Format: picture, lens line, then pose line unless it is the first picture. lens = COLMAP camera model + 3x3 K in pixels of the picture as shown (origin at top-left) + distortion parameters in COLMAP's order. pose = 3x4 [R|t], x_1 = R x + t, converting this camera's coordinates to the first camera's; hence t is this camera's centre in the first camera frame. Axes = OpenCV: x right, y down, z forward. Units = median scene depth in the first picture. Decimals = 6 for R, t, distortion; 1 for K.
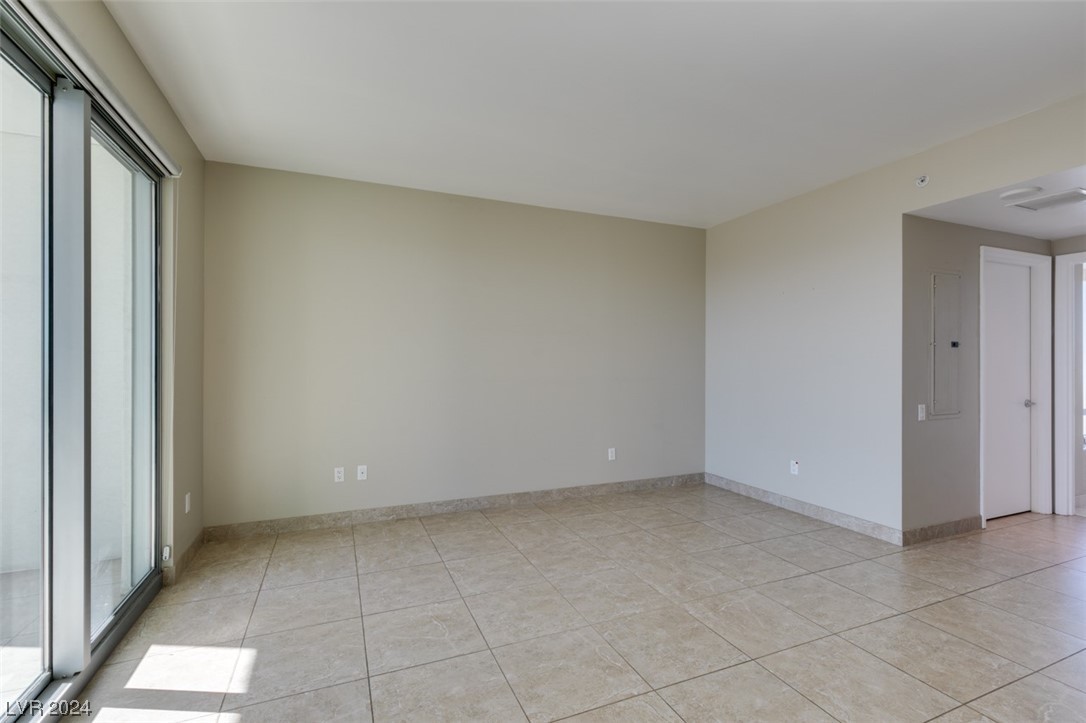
lens RADIAL K [[488.9, 0, 541.0], [0, 488.9, 357.6], [0, 0, 1]] dist [0.004713, -0.000286]
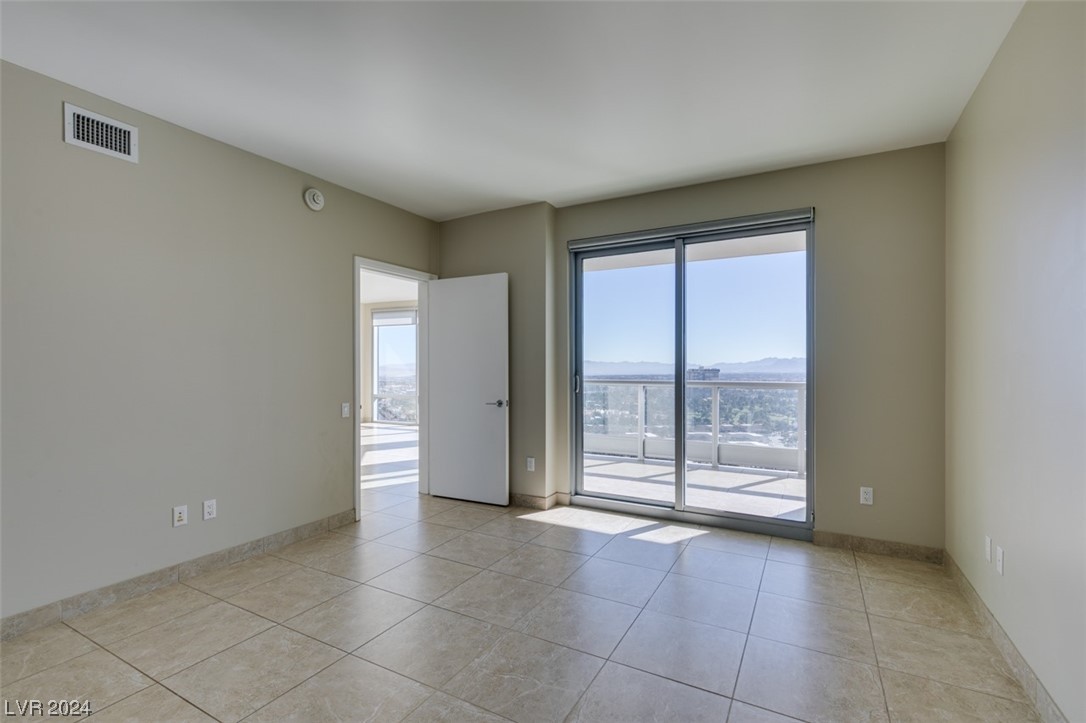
lens RADIAL K [[486.0, 0, 541.0], [0, 486.0, 365.0], [0, 0, 1]] dist [0.006908, -0.001698]
pose [[-0.788922, -0.001711, -0.614491, 0.437980], [0.003819, 0.999963, -0.007688, 0.010880], [0.614481, -0.008412, -0.788887, 1.211164]]
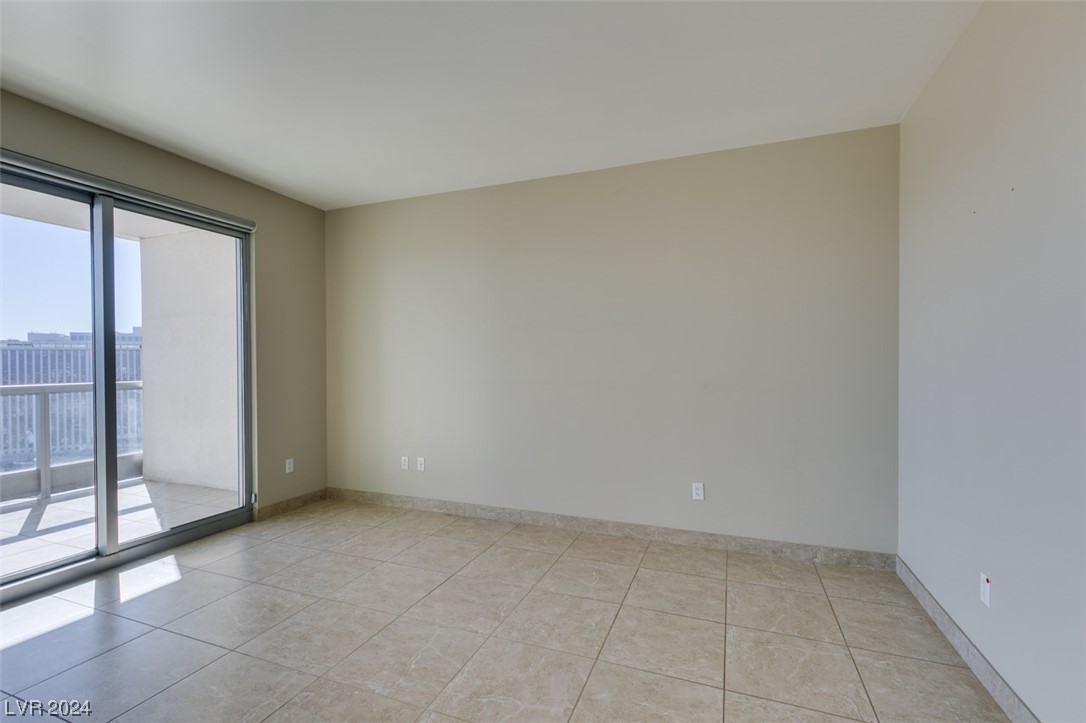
lens RADIAL K [[487.9, 0, 540.7], [0, 487.9, 359.2], [0, 0, 1]] dist [0.006194, -0.001308]
pose [[0.713347, -0.007964, -0.700765, 0.635793], [0.010431, 0.999945, -0.000746, 0.005728], [0.700733, -0.006778, 0.713391, 0.445033]]
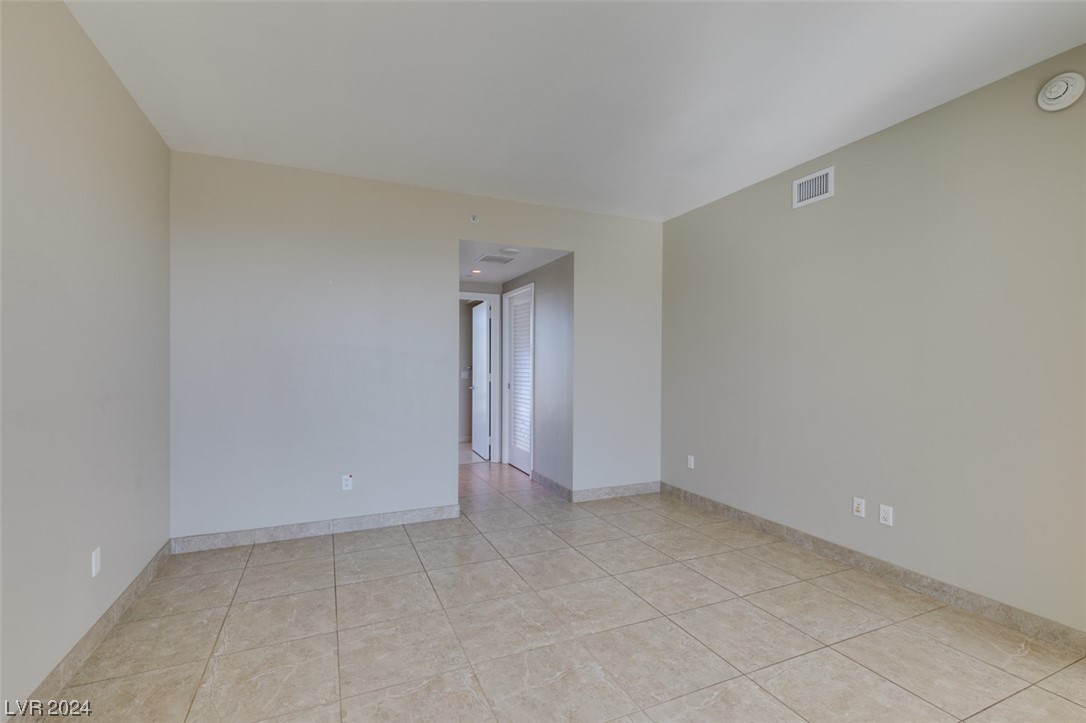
lens RADIAL K [[487.9, 0, 540.7], [0, 487.9, 359.2], [0, 0, 1]] dist [0.006194, -0.001308]
pose [[-0.017011, 0.007500, 0.999827, -0.437319], [-0.010590, 0.999914, -0.007681, 0.005703], [-0.999799, -0.010719, -0.016930, 0.778974]]
